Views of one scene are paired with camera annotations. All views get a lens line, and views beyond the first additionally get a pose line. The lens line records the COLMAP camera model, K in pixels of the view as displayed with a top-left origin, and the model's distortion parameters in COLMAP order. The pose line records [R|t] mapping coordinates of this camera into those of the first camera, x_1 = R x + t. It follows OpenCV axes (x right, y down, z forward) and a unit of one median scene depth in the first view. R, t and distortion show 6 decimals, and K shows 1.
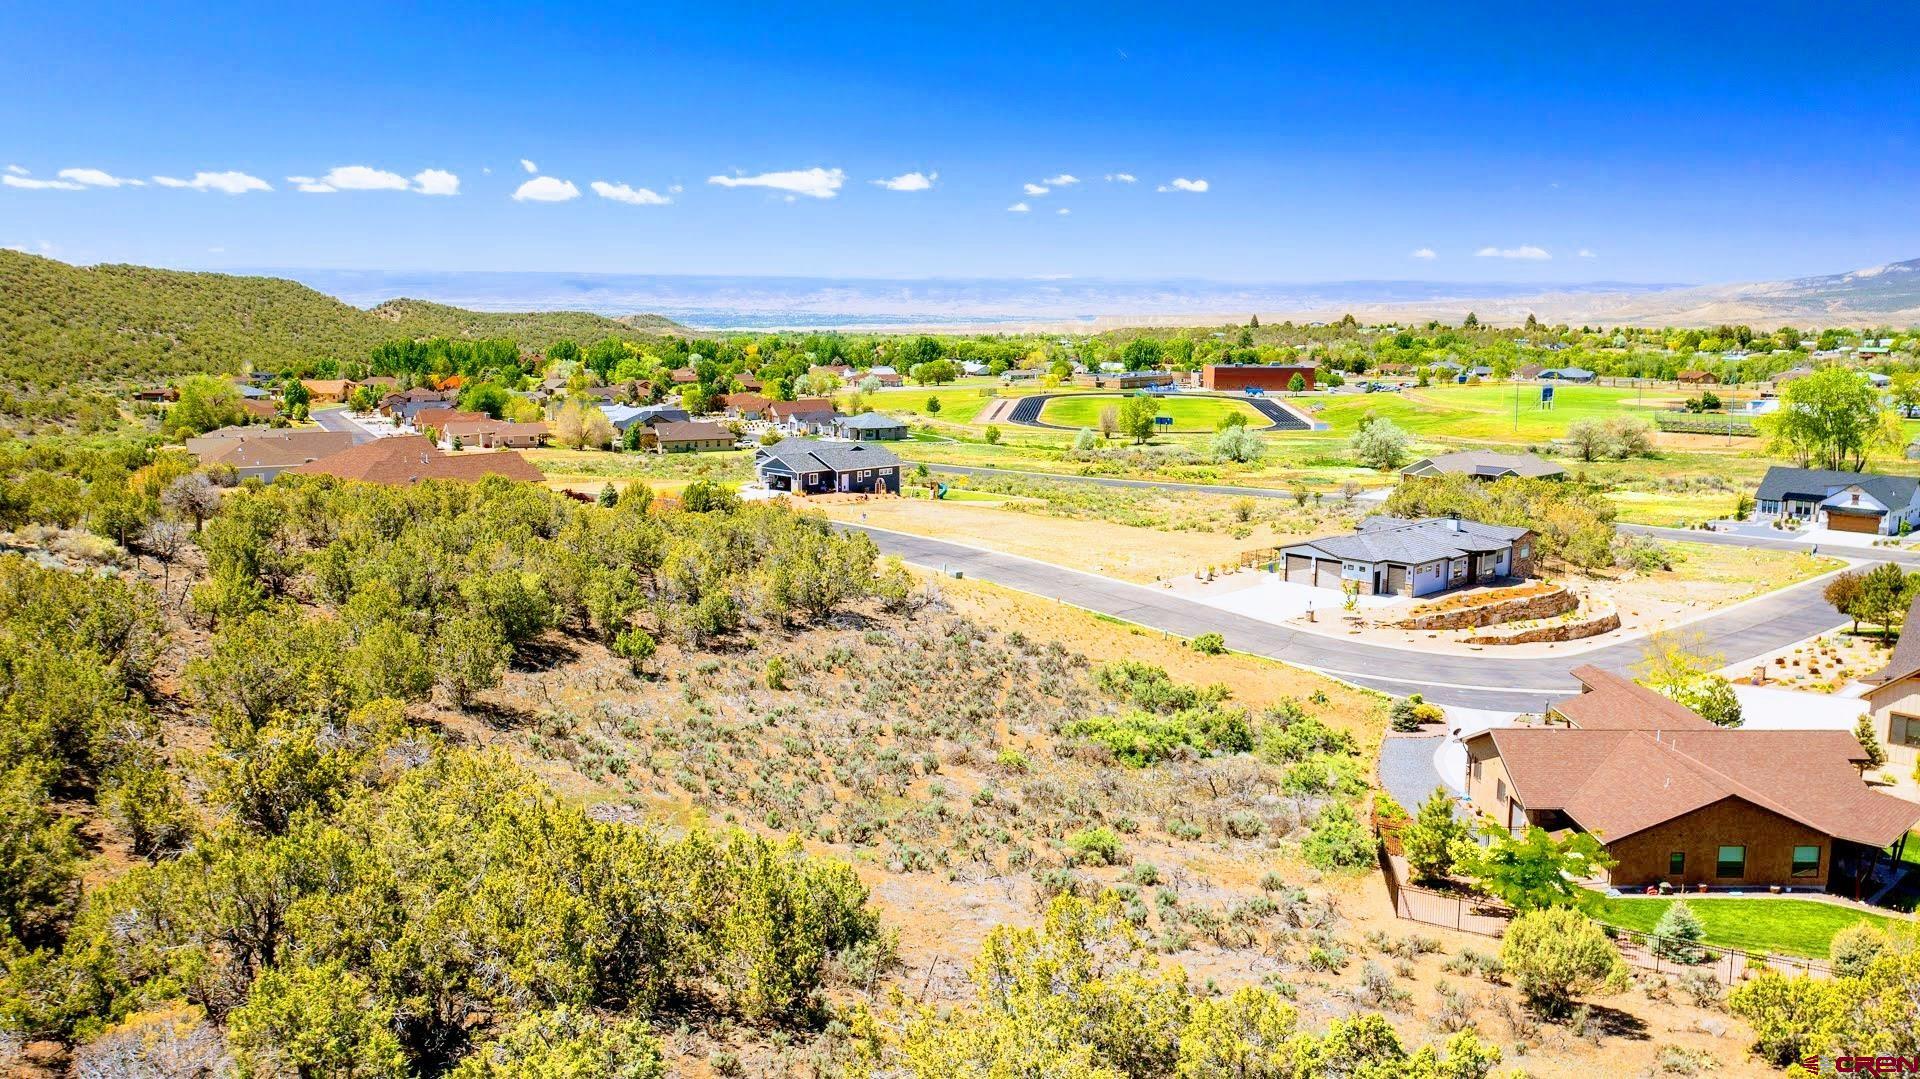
lens RADIAL K [[1497.0, 0, 960.0], [0, 1497.0, 539.5], [0, 0, 1]] dist [-0.014810, 0.000901]
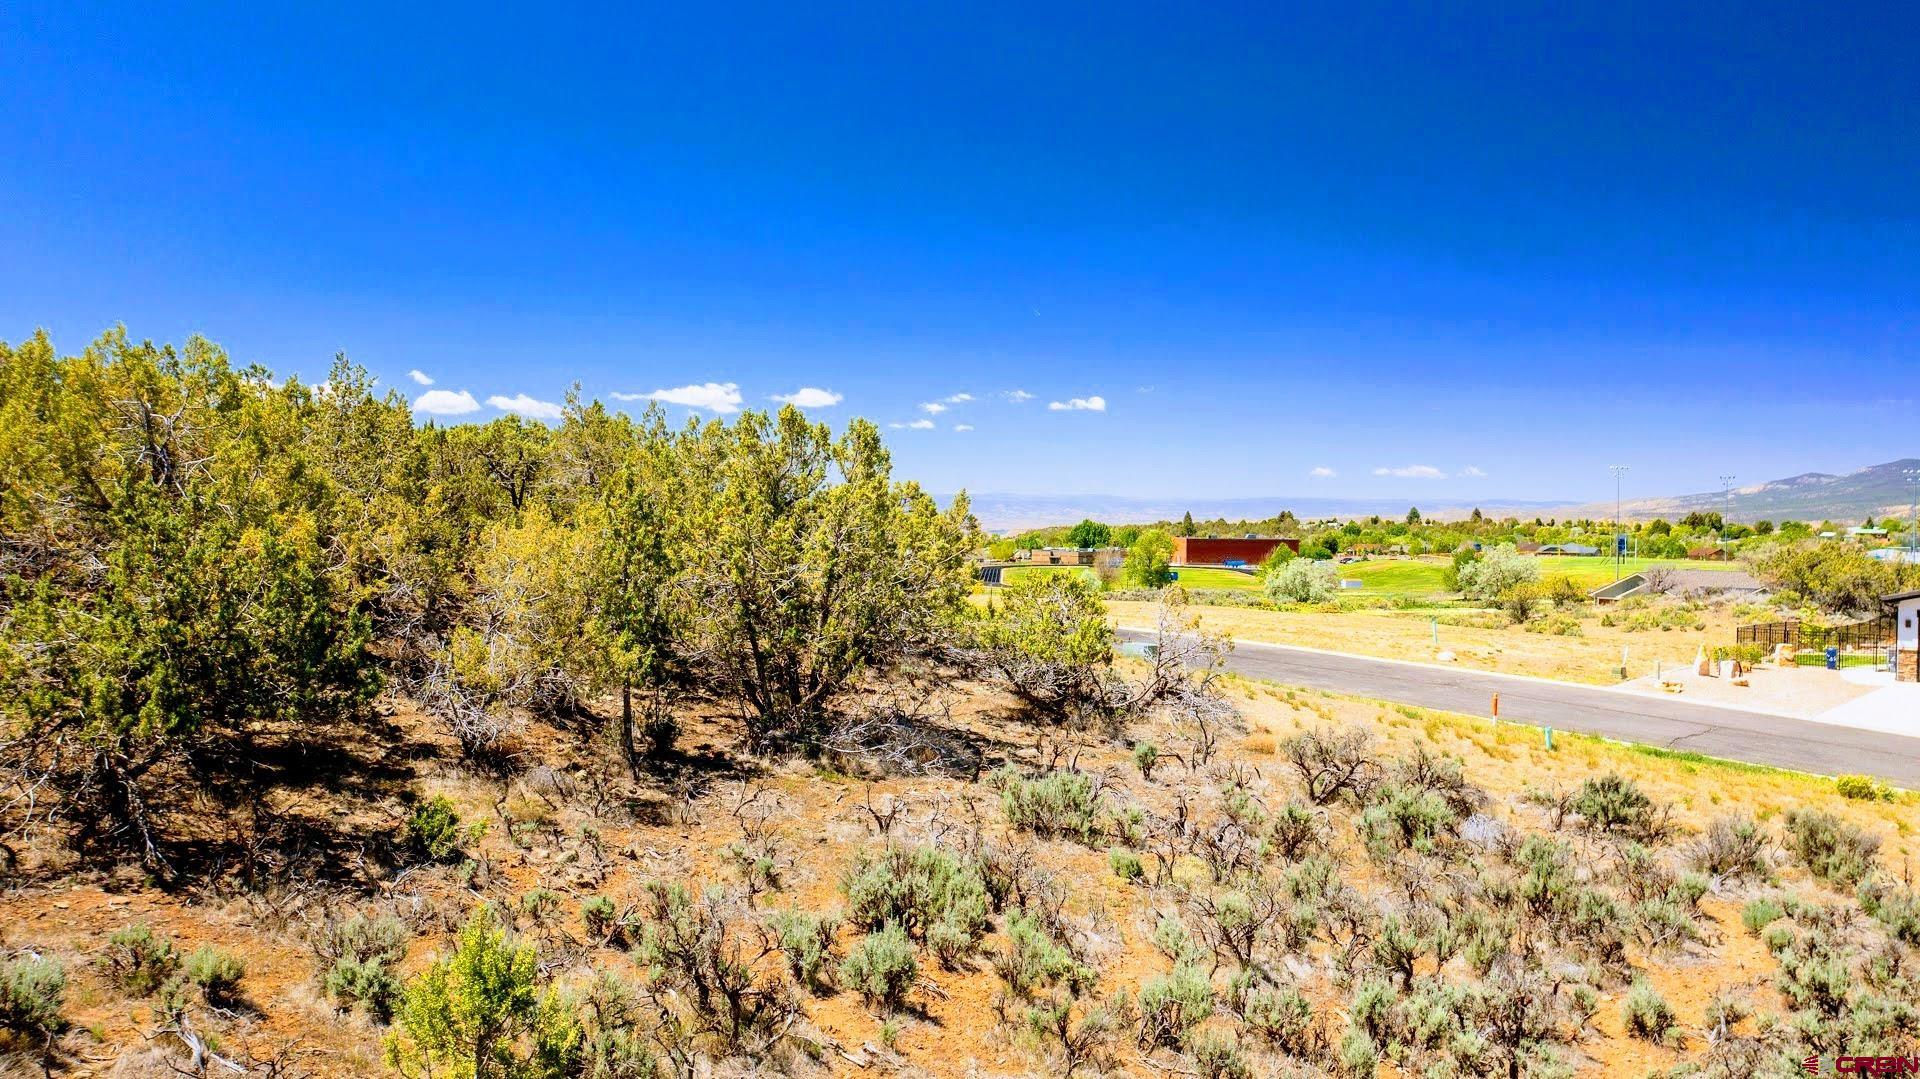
lens RADIAL K [[1497.0, 0, 960.0], [0, 1497.0, 539.5], [0, 0, 1]] dist [-0.014810, 0.000901]
pose [[0.997700, 0.005429, 0.067568, -0.079882], [0.004485, 0.989317, -0.145711, 0.055038], [-0.067637, 0.145679, 0.987017, 0.730054]]
